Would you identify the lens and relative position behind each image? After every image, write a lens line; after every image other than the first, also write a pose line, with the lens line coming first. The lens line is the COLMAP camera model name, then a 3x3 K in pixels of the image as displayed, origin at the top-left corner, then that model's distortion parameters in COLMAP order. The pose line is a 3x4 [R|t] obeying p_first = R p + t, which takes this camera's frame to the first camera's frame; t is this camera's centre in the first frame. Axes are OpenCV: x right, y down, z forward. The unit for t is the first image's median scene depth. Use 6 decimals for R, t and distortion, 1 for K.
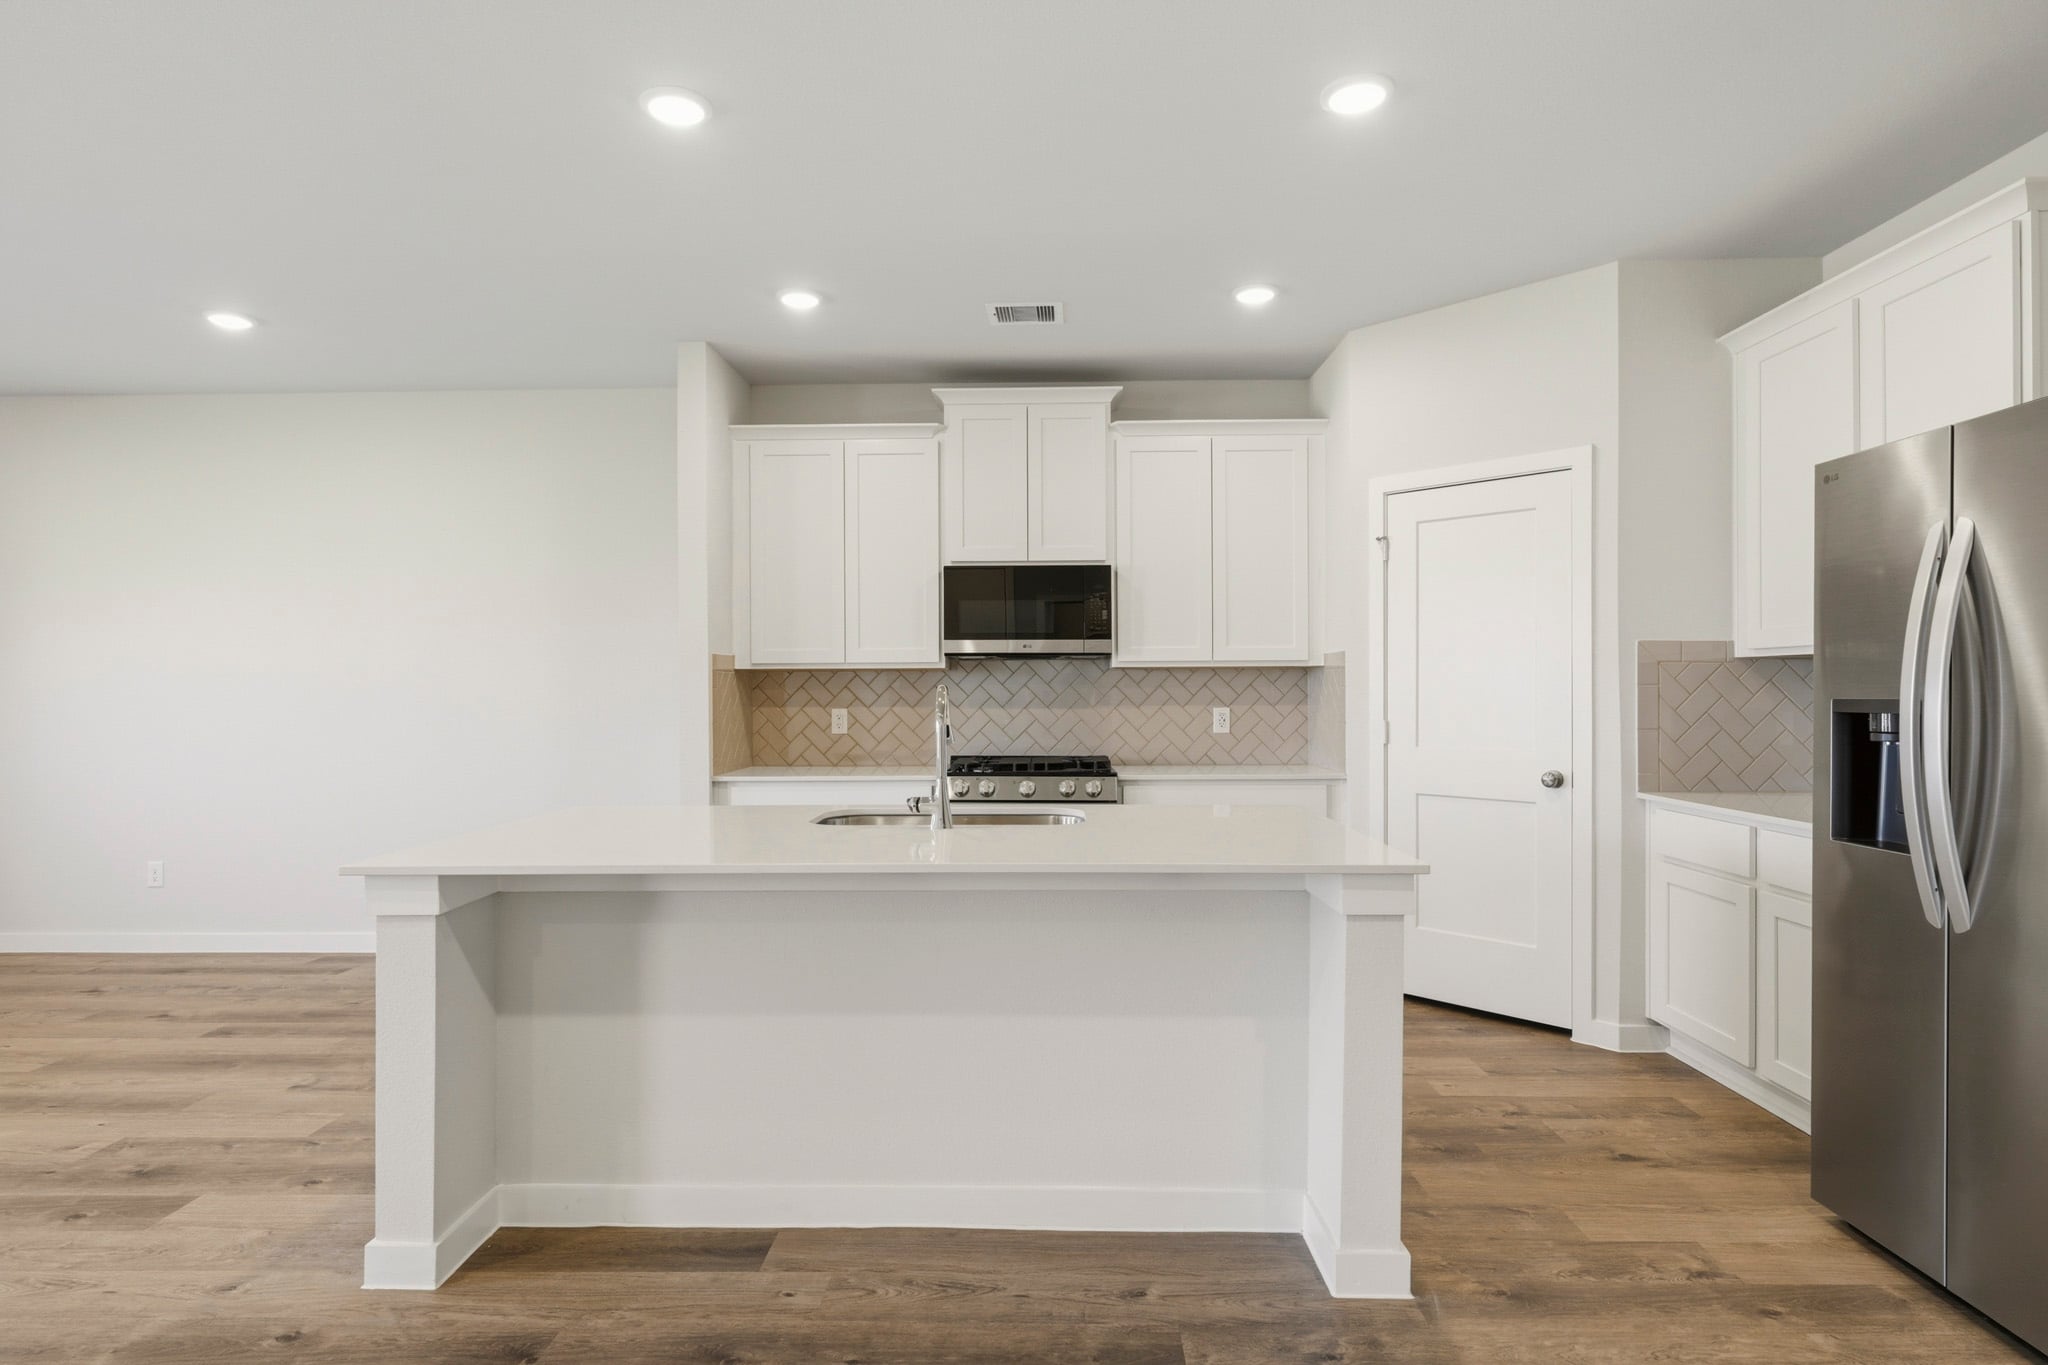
lens RADIAL K [[1090.9, 0, 1016.9], [0, 1090.9, 687.5], [0, 0, 1]] dist [0.000104, 0.002495]
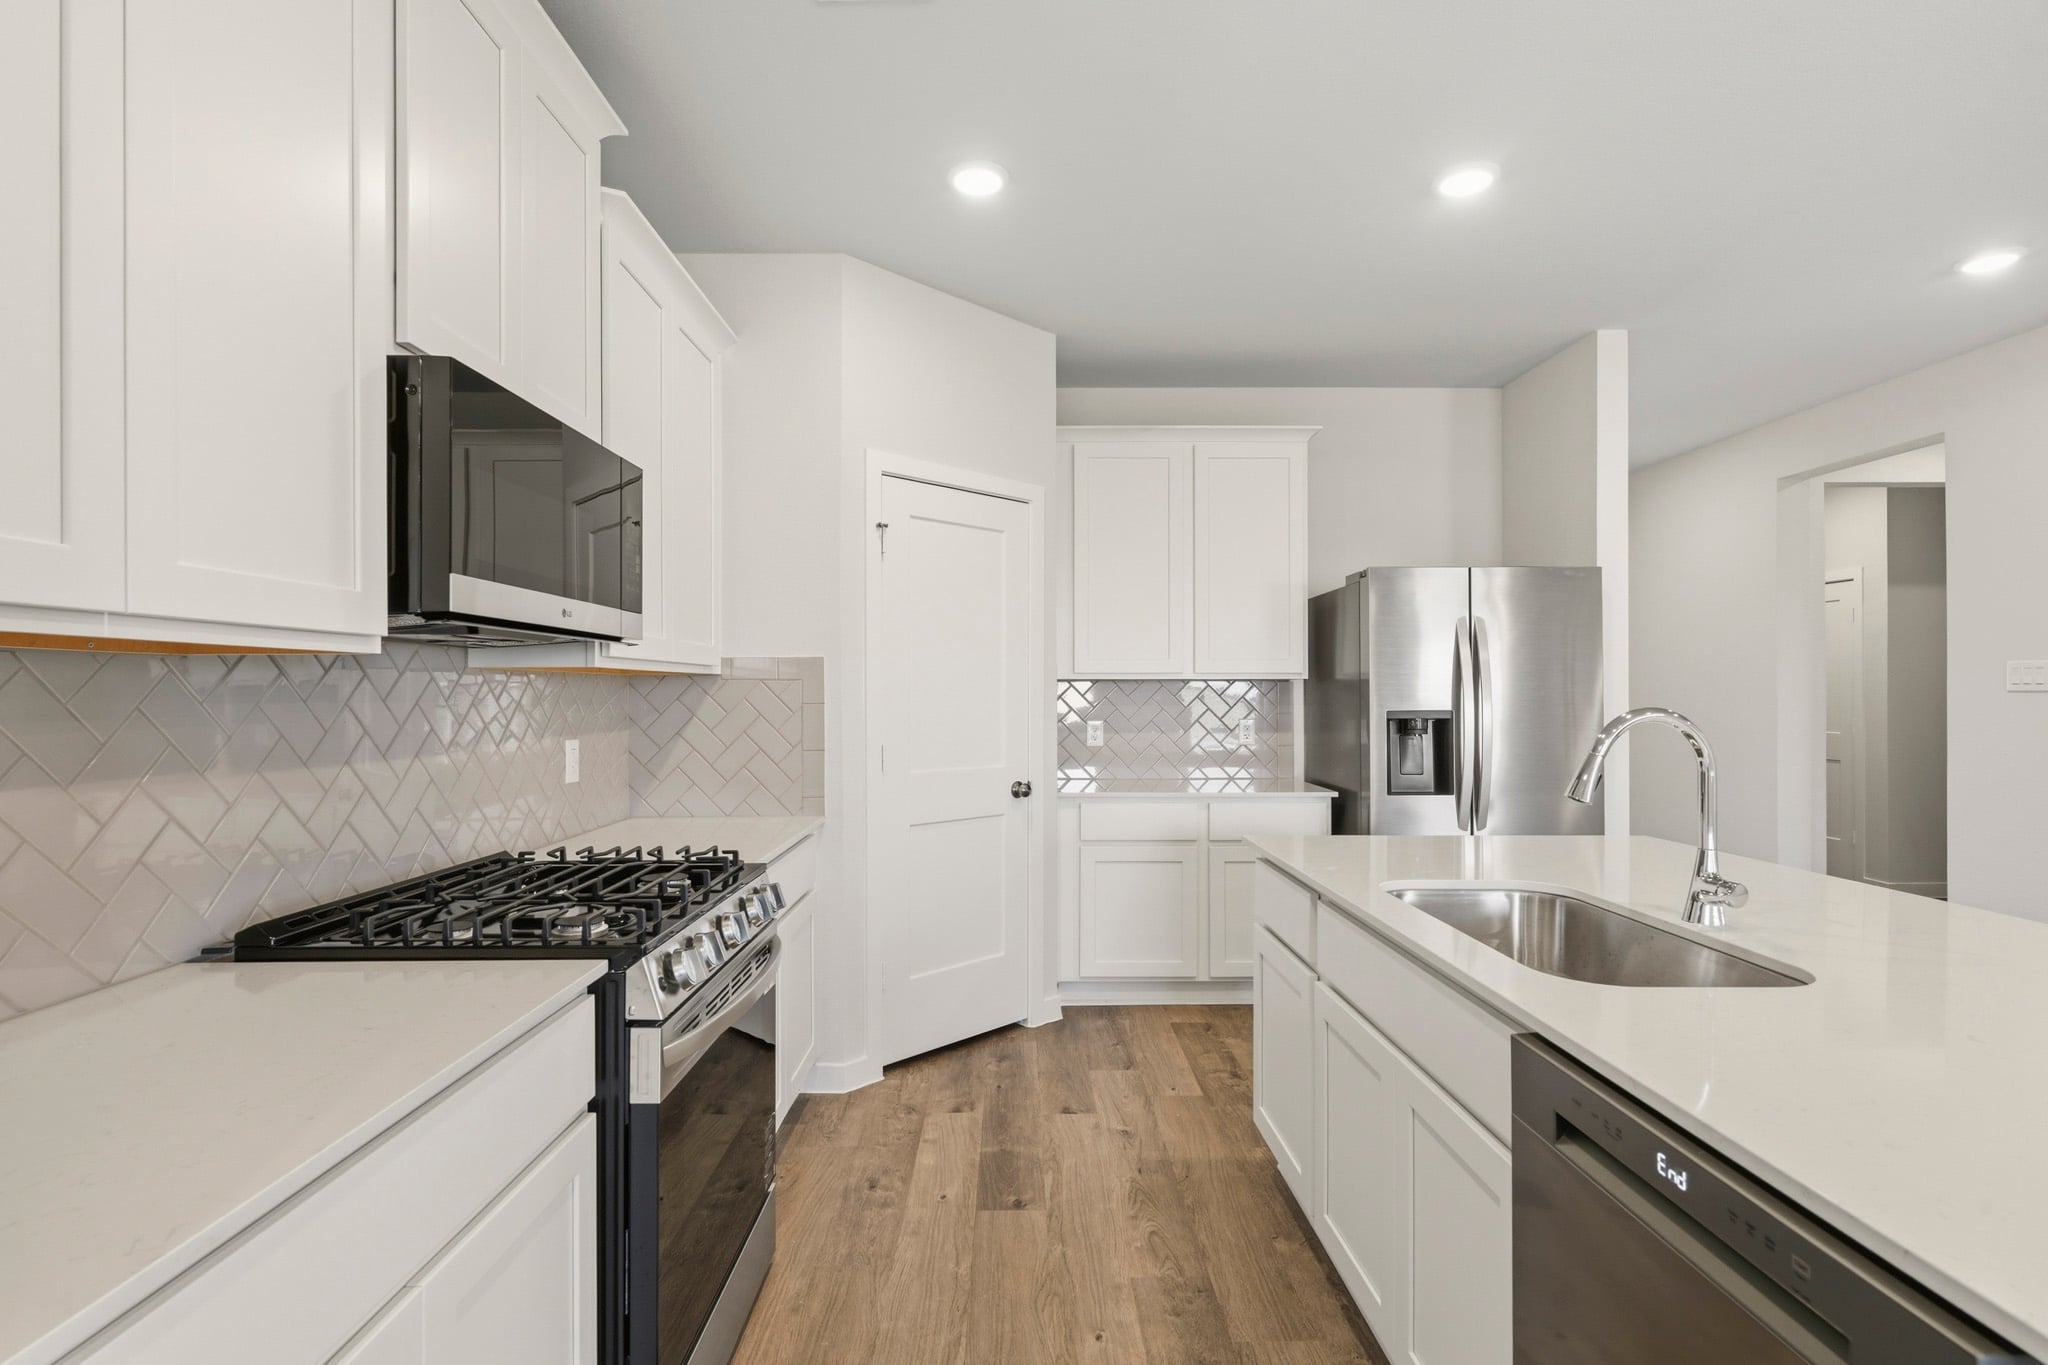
lens RADIAL K [[983.2, 0, 1027.4], [0, 983.2, 685.5], [0, 0, 1]] dist [0.002246, -0.000627]
pose [[-0.036461, 0.011836, 0.999265, -0.471053], [-0.000117, 0.999930, -0.011849, -0.005931], [-0.999335, -0.000549, -0.036457, 1.030013]]
